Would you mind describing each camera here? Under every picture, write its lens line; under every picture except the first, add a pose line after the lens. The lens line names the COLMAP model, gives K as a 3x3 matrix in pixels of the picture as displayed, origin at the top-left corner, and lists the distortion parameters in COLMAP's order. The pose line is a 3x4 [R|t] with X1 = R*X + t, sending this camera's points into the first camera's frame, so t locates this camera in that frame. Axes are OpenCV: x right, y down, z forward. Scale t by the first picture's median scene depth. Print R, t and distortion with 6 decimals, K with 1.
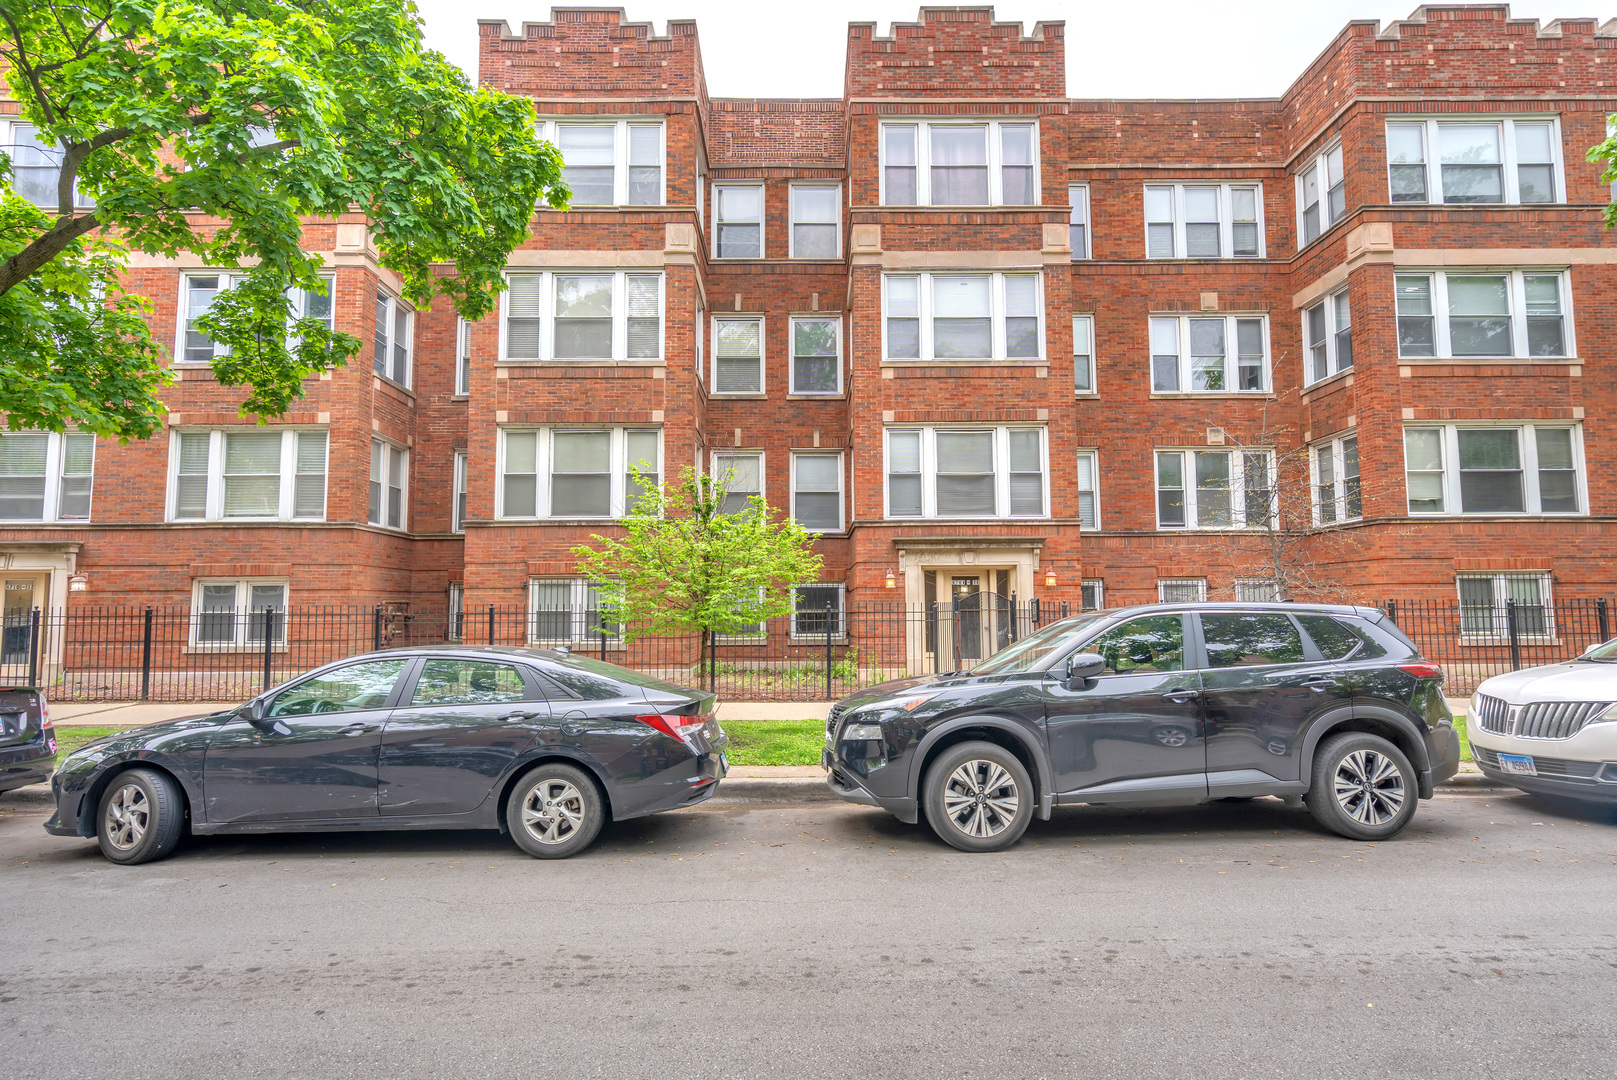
lens RADIAL K [[806.4, 0, 808.5], [0, 806.4, 540.0], [0, 0, 1]] dist [-0.011760, 0.000002]
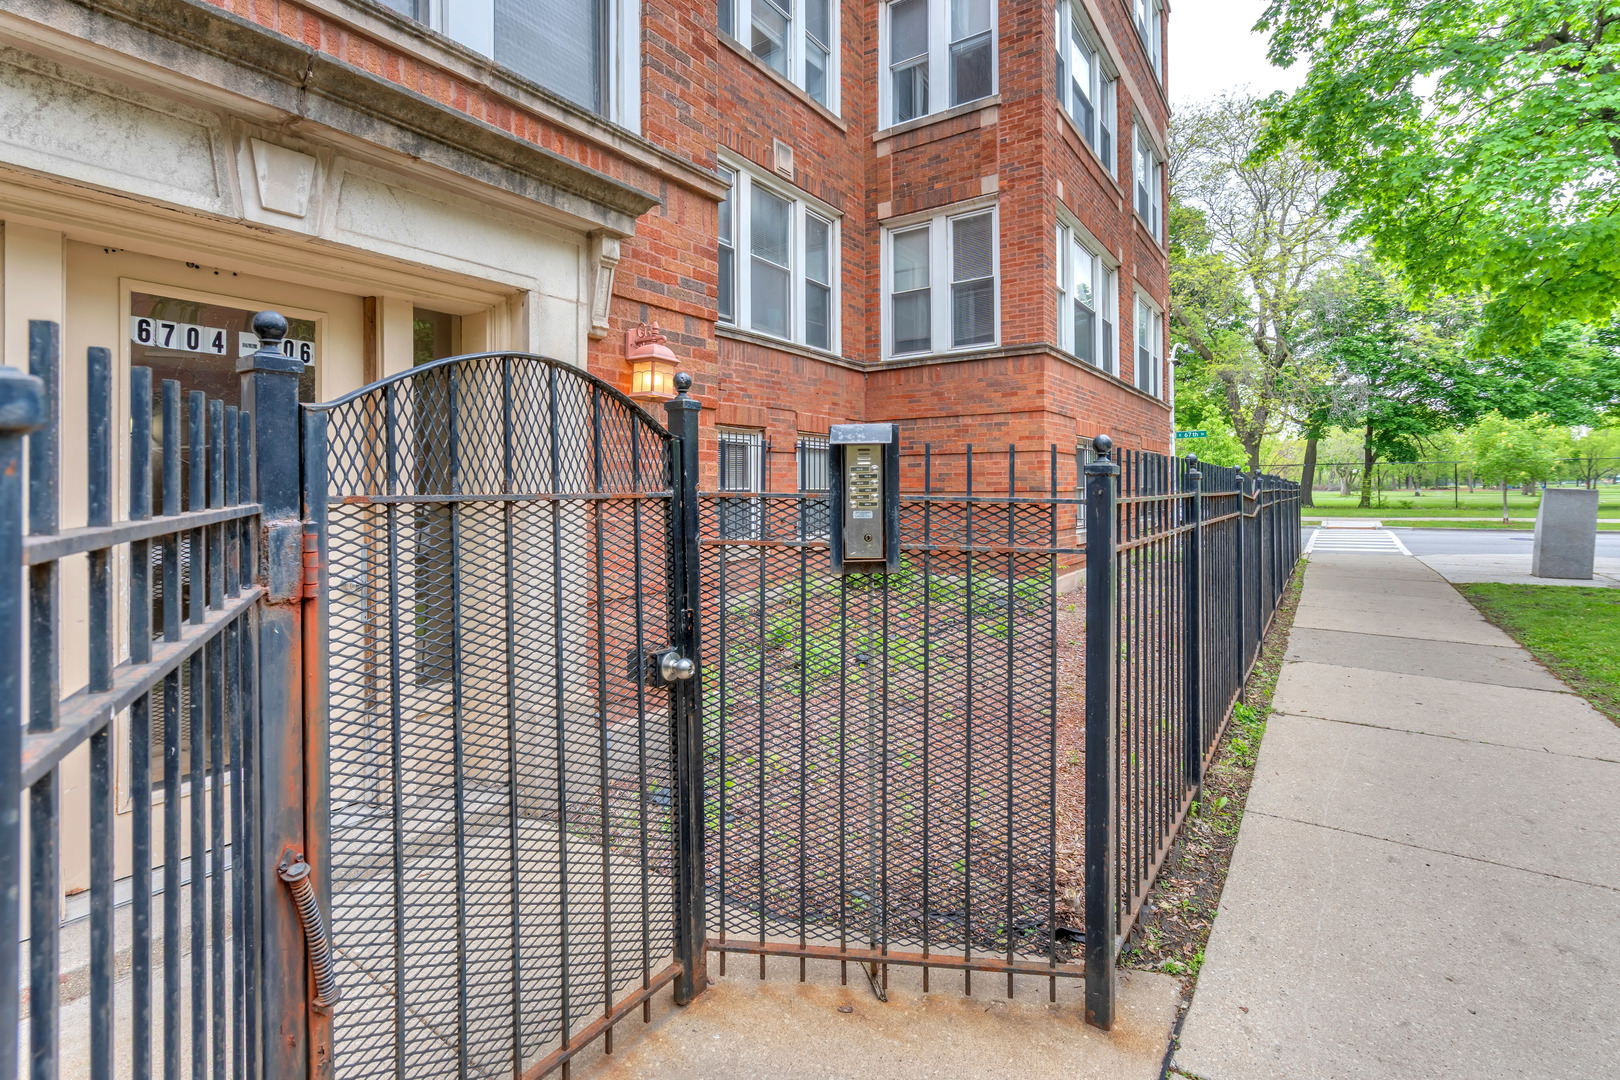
lens RADIAL K [[767.0, 0, 817.4], [0, 767.0, 492.3], [0, 0, 1]] dist [-0.005251, 0.000828]
pose [[0.552952, 0.001661, 0.833211, 0.114407], [-0.066704, 0.996877, 0.042280, 0.065767], [-0.830539, -0.078958, 0.551336, 0.732168]]
